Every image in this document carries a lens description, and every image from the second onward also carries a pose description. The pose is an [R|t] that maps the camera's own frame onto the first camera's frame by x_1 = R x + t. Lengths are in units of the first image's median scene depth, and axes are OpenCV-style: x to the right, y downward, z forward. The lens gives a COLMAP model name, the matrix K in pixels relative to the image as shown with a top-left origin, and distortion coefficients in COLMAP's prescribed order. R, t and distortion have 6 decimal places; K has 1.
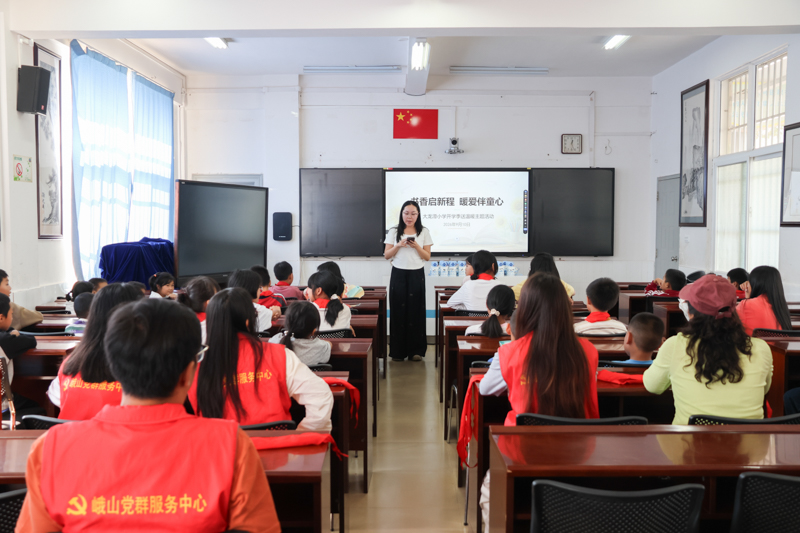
lens RADIAL K [[877.5, 0, 400.0], [0, 877.5, 266.5], [0, 0, 1]] dist [0.030595, 0.017410]
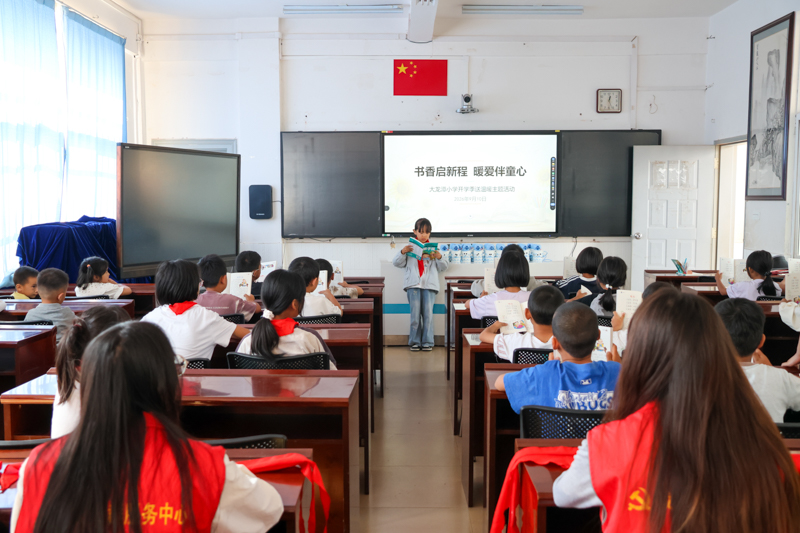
lens RADIAL K [[877.5, 0, 400.0], [0, 877.5, 266.5], [0, 0, 1]] dist [0.030595, 0.017410]
pose [[0.999988, -0.002842, -0.003964, 0.001360], [0.002949, 0.999623, 0.027308, -0.006864], [0.003885, -0.027319, 0.999619, 0.167996]]
